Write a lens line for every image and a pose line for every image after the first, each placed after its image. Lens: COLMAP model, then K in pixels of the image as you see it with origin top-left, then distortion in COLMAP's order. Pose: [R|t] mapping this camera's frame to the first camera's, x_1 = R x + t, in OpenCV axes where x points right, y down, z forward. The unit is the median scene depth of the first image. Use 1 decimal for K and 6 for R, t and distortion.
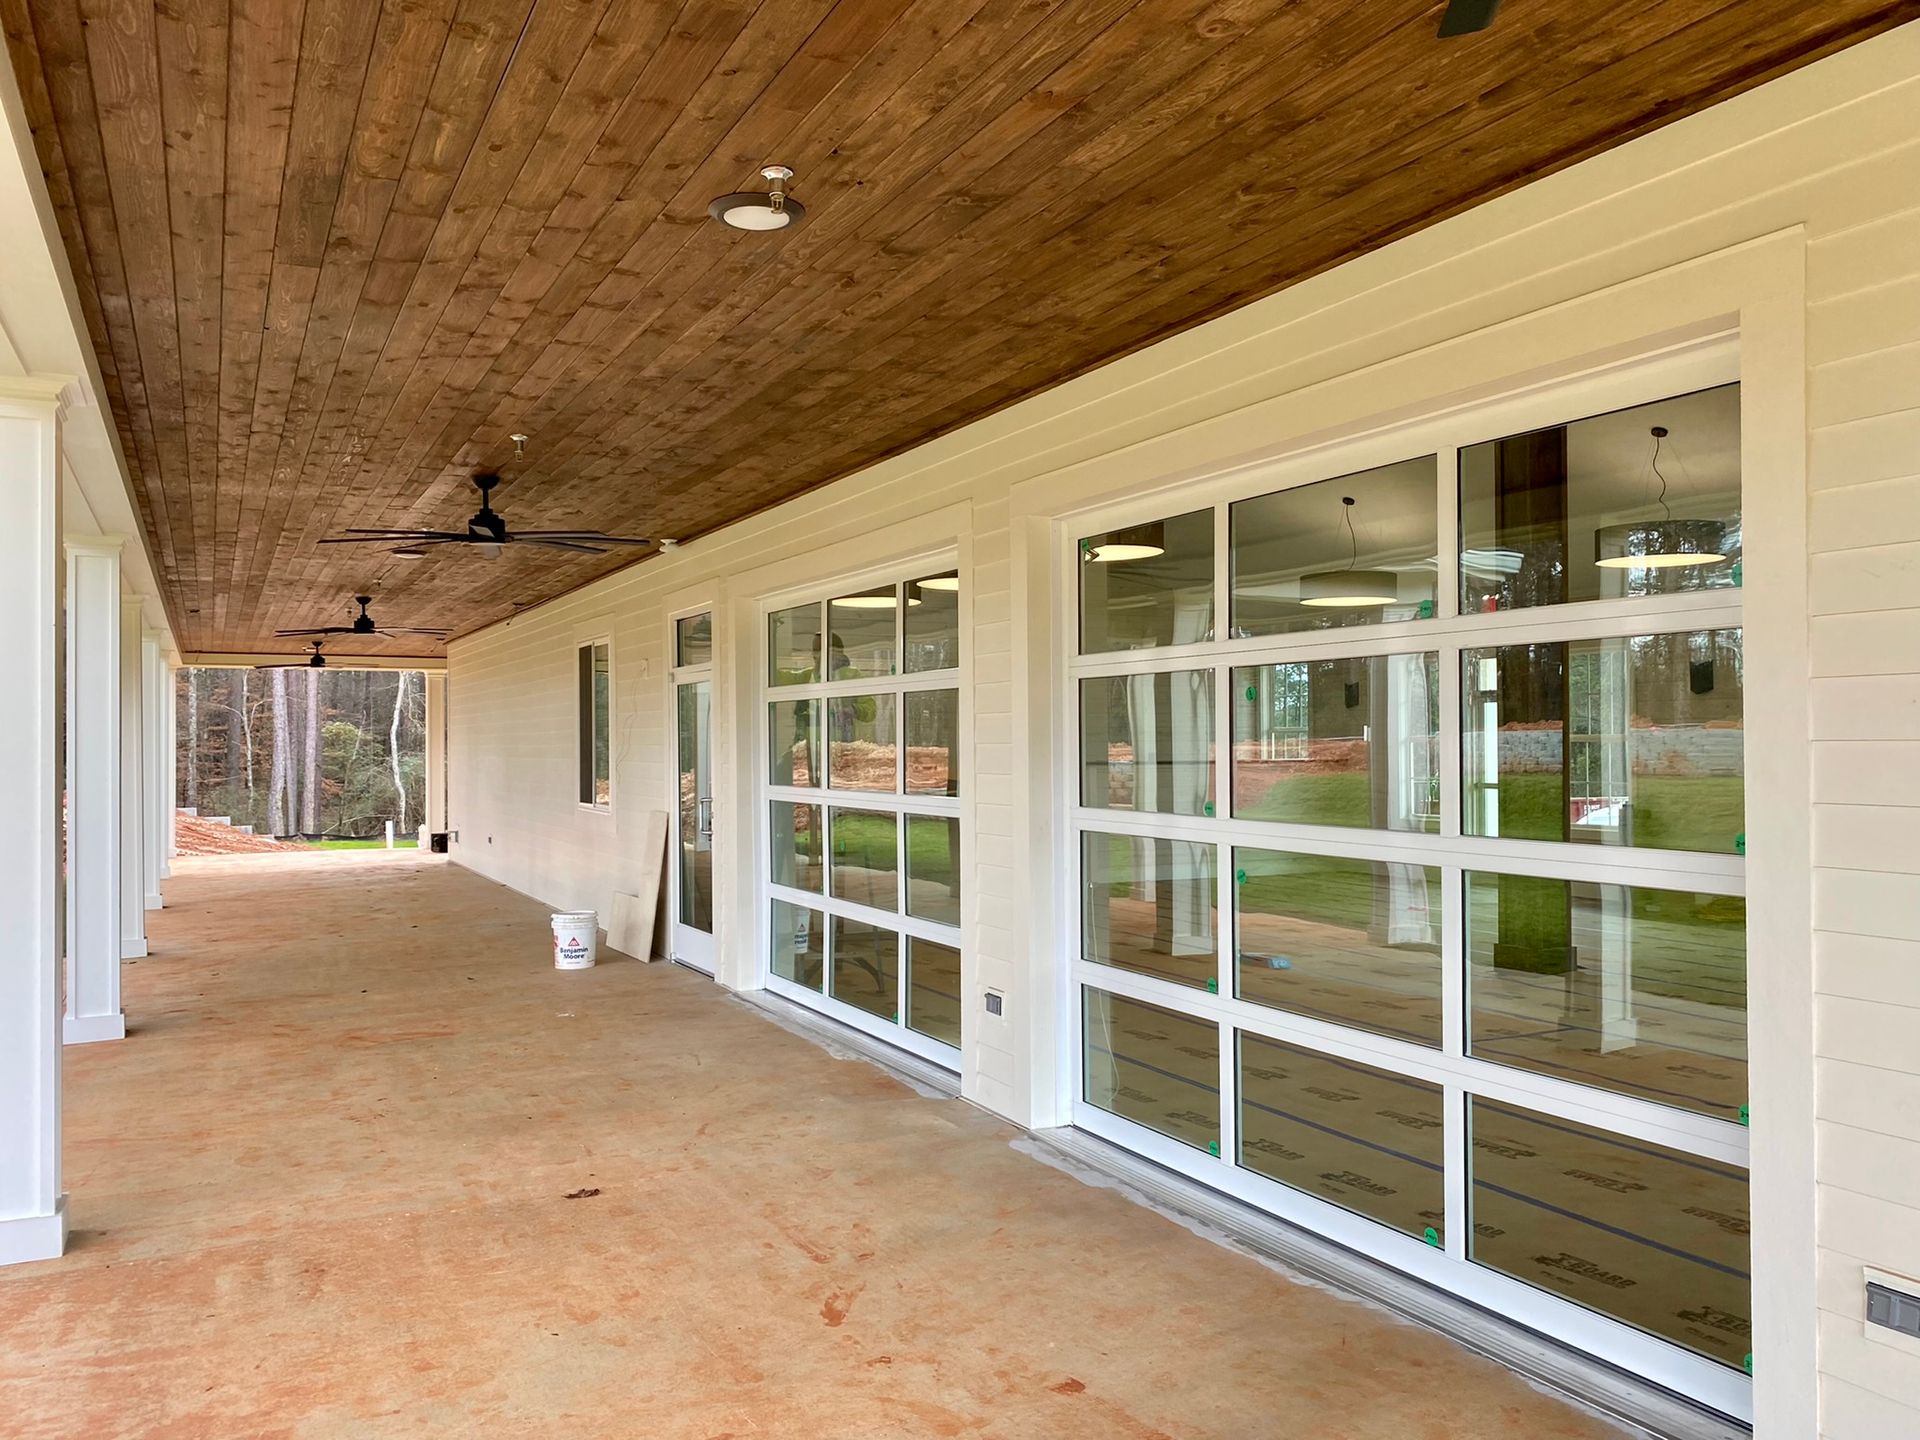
lens RADIAL K [[1467.9, 0, 960.0], [0, 1467.9, 720.0], [0, 0, 1]] dist [0.013662, -0.008573]
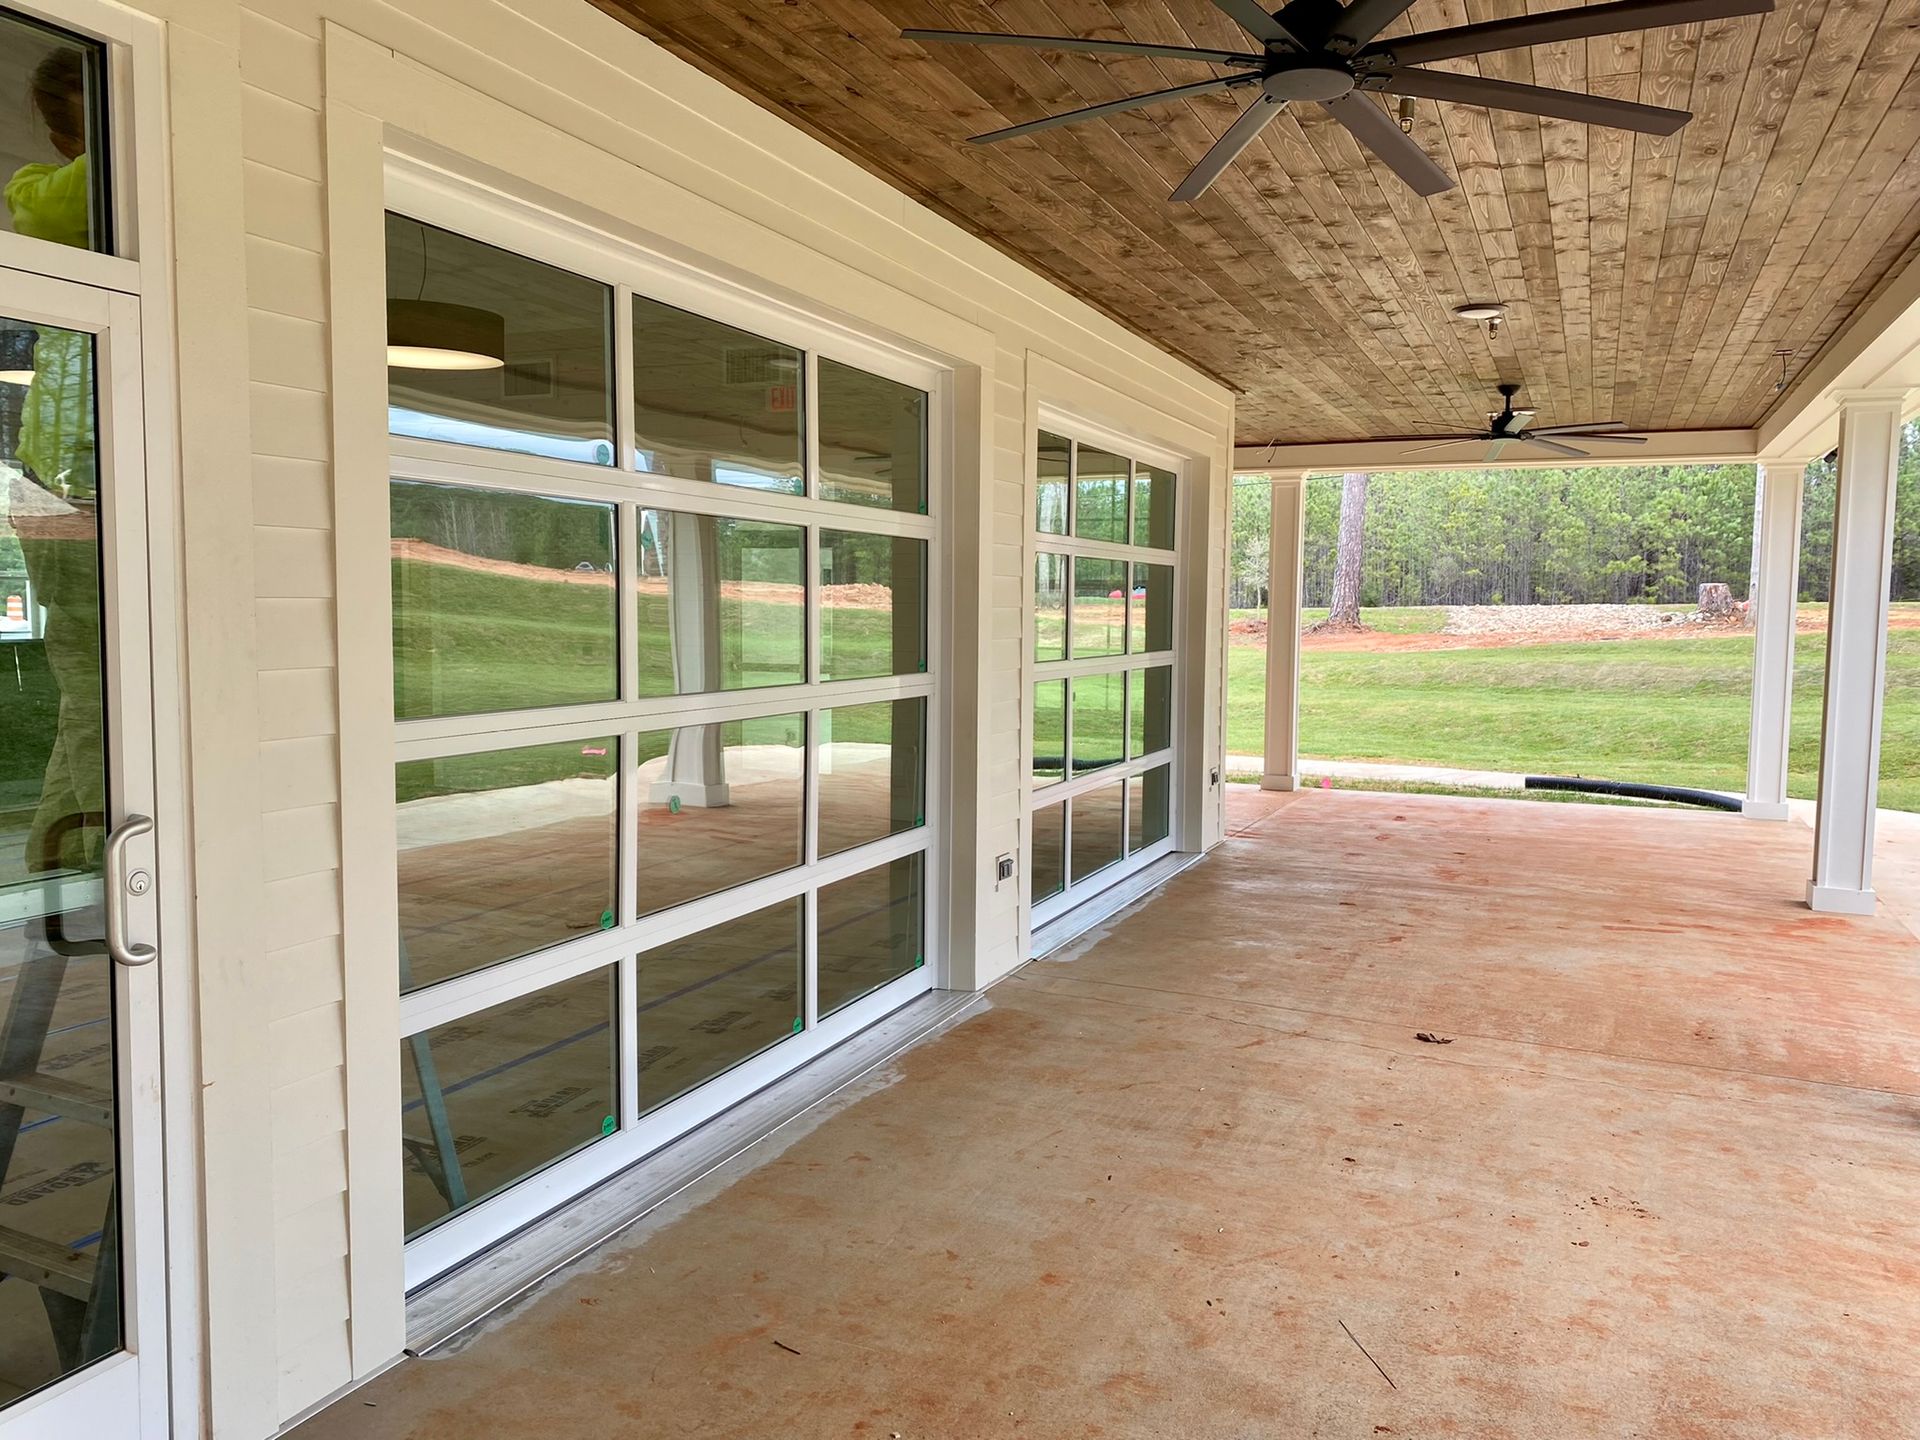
lens RADIAL K [[1451.9, 0, 958.0], [0, 1451.9, 690.9], [0, 0, 1]] dist [0.006397, -0.007888]
pose [[-0.627303, -0.057185, 0.776673, -0.912199], [-0.017332, 0.998079, 0.059488, 0.020884], [-0.778582, 0.023855, -0.627089, 2.098312]]
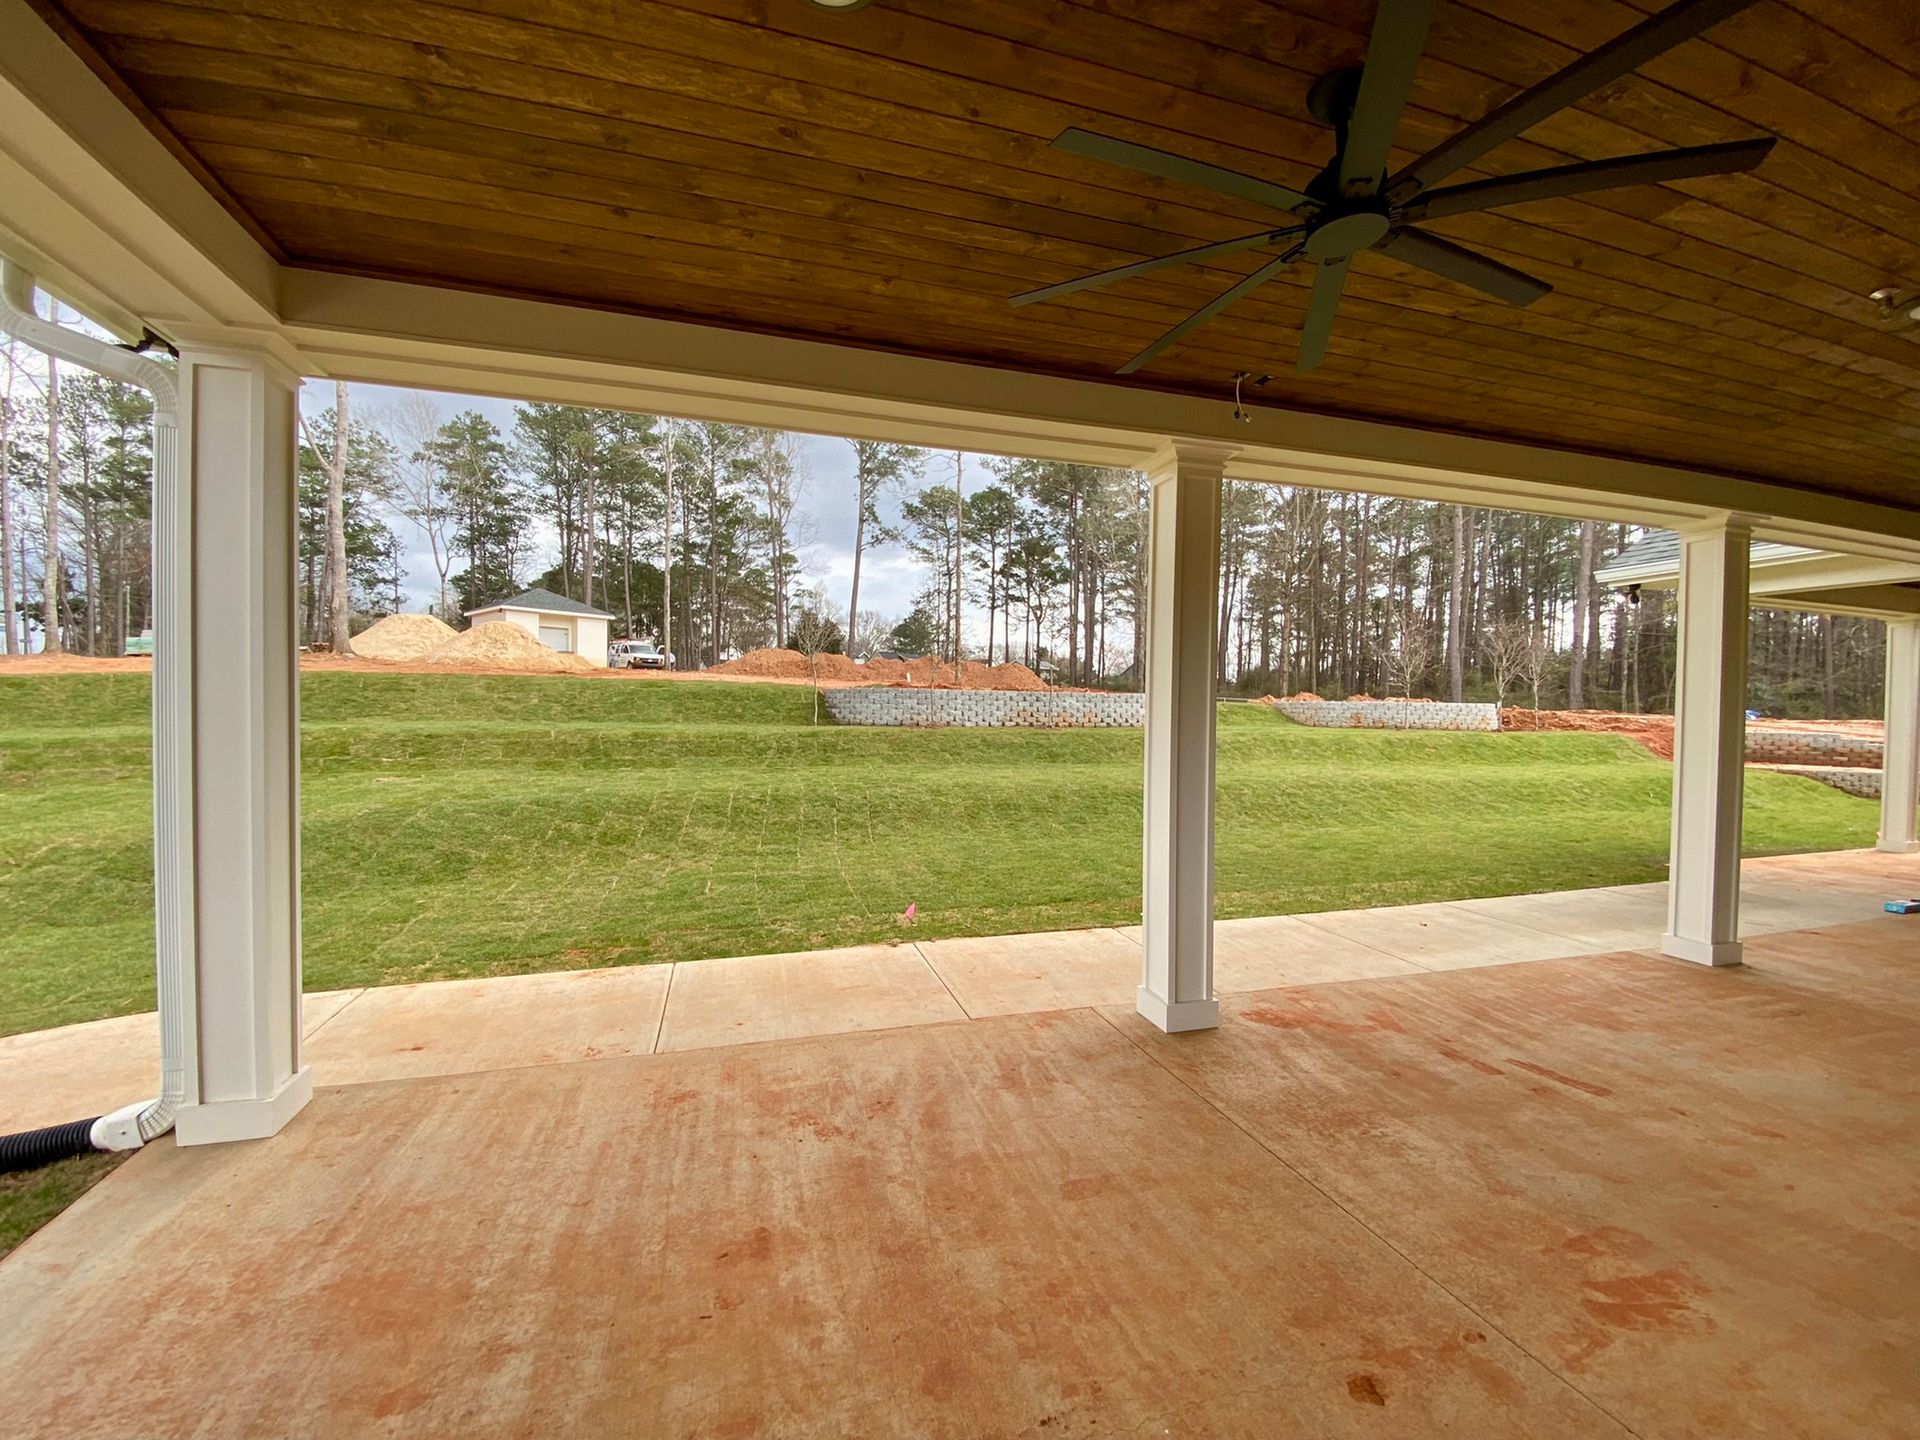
lens RADIAL K [[784.5, 0, 958.9], [0, 784.5, 728.6], [0, 0, 1]] dist [0.015663, -0.019022]
pose [[-0.184251, 0.027700, -0.982489, 0.571081], [0.001653, 0.999610, 0.027872, 0.016596], [0.982878, 0.003511, -0.184225, 0.199387]]
